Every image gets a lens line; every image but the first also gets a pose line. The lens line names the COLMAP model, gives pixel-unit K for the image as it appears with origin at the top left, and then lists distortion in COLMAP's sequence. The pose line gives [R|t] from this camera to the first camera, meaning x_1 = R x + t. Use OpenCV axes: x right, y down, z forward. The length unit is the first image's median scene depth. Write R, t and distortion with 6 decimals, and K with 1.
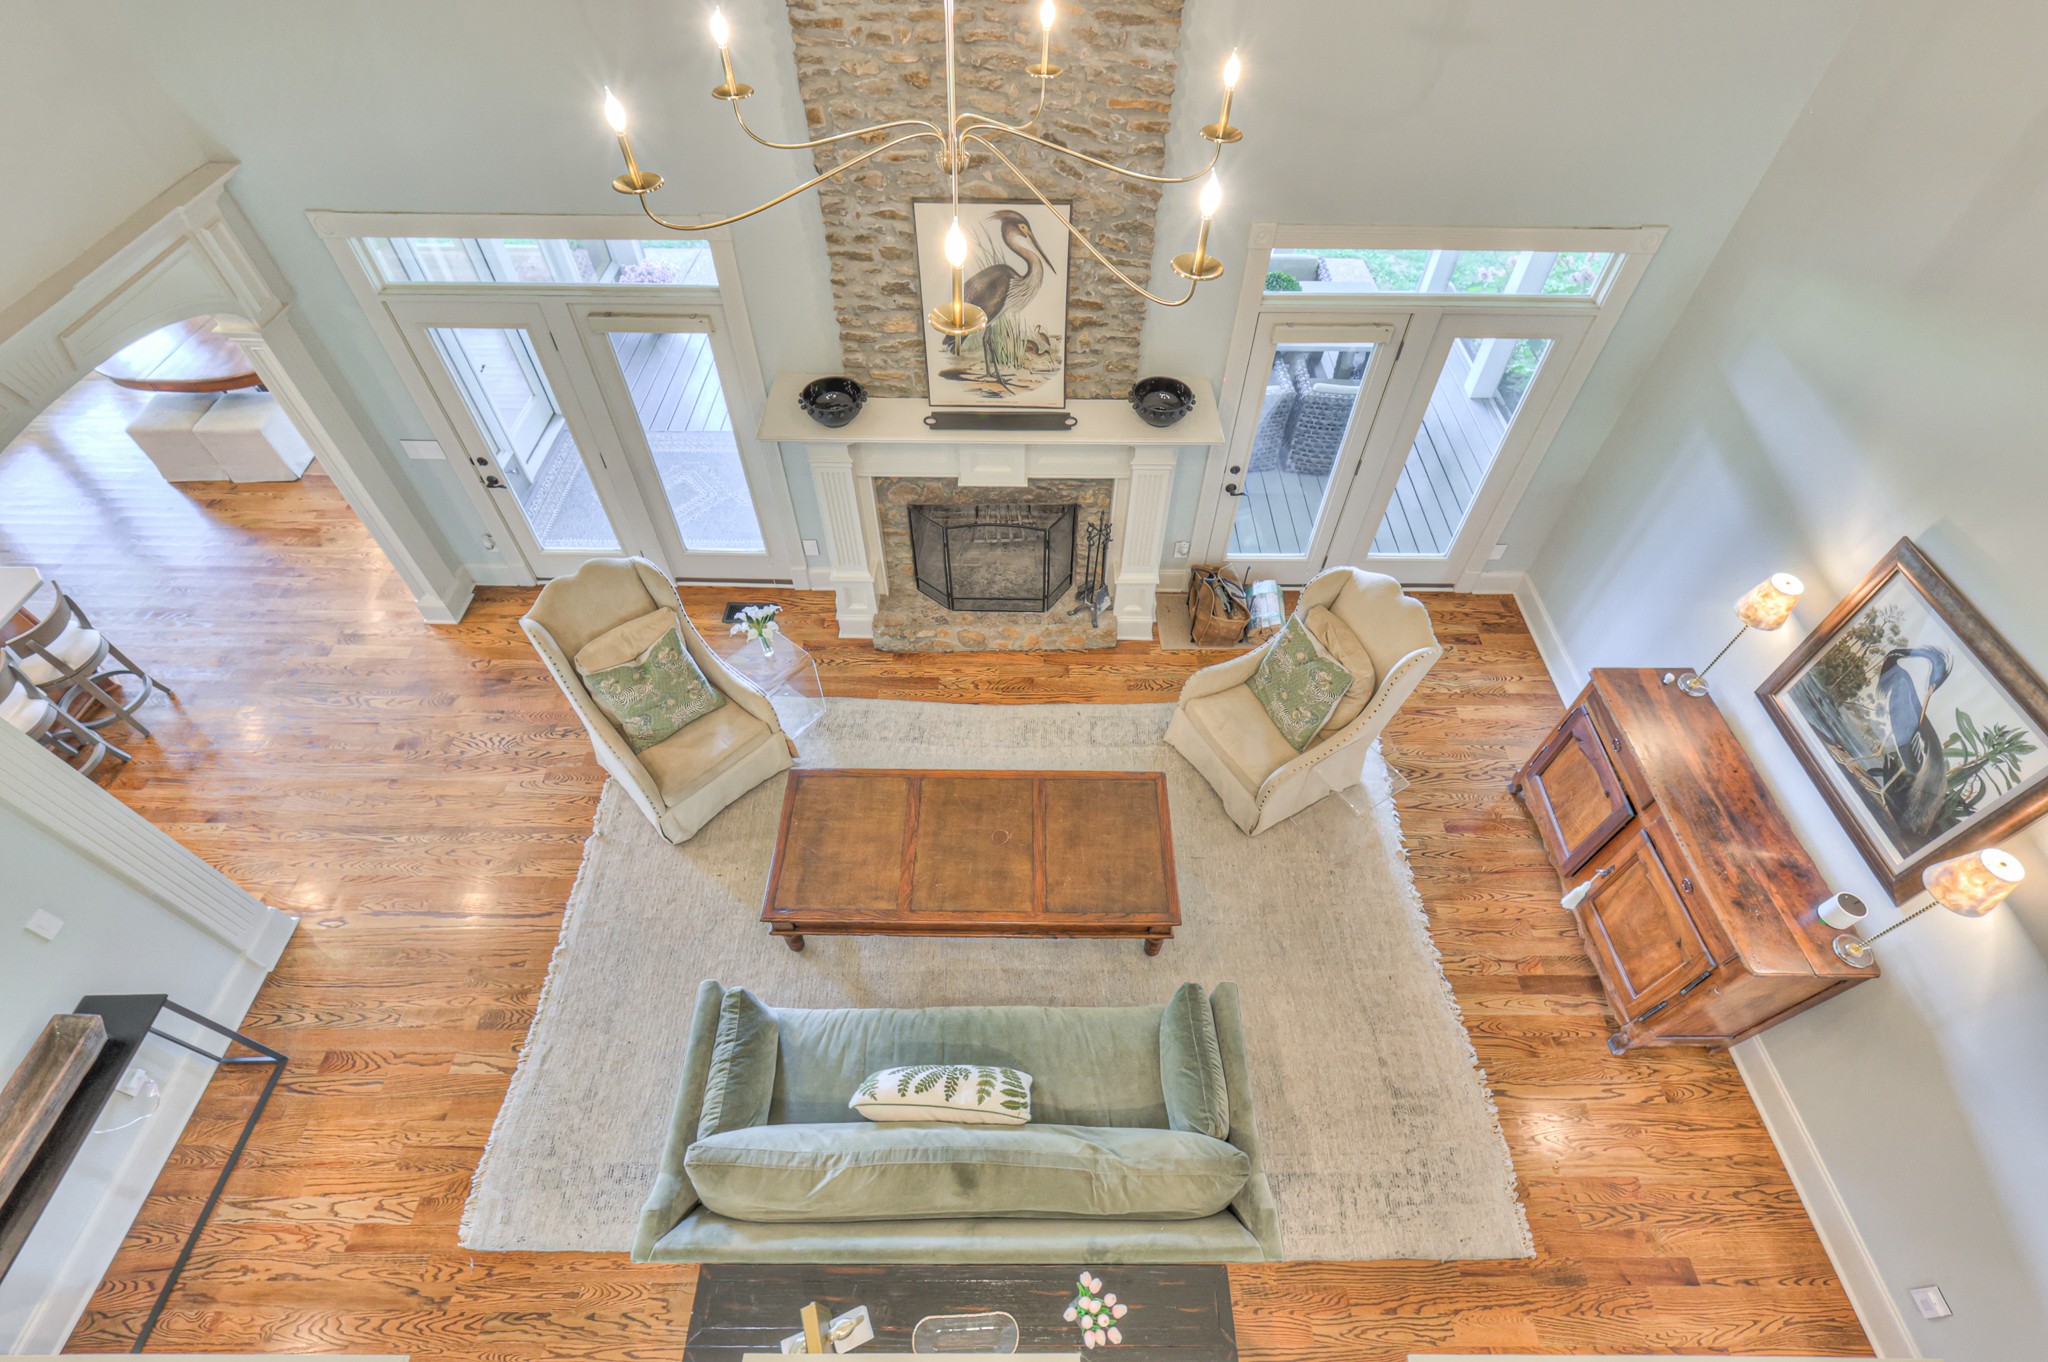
lens RADIAL K [[908.2, 0, 1030.5], [0, 908.2, 674.0], [0, 0, 1]] dist [0.011264, -0.001569]
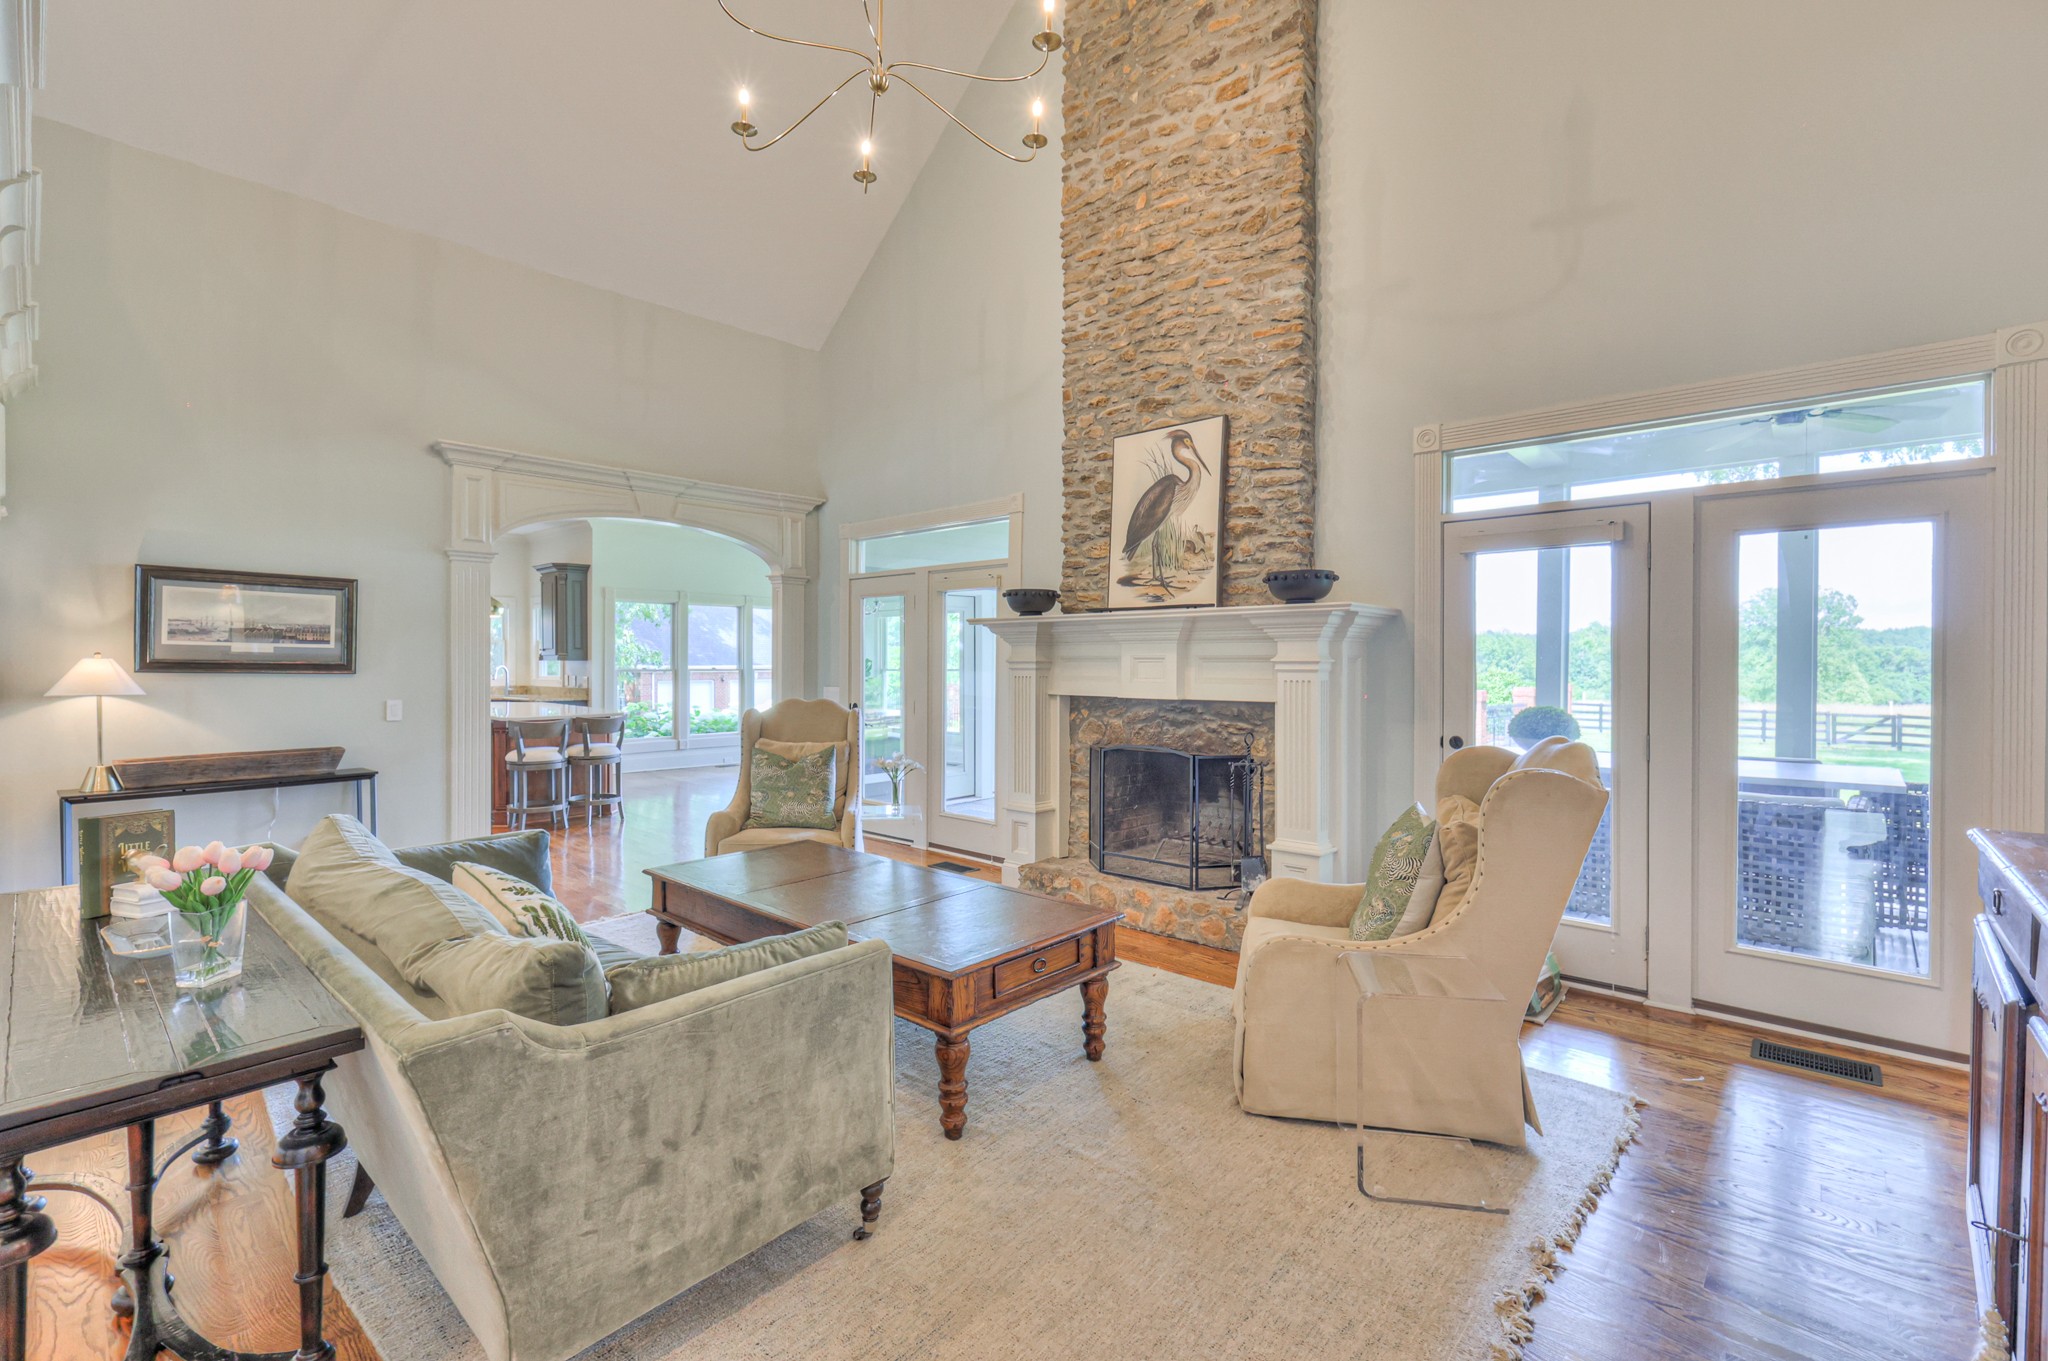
lens RADIAL K [[908.2, 0, 1020.5], [0, 908.2, 676.9], [0, 0, 1]] dist [0.011264, -0.001569]
pose [[0.733548, 0.002048, -0.679634, 0.583616], [-0.519901, 0.645756, -0.559198, 0.437417], [0.437732, 0.763541, 0.474758, 0.536320]]
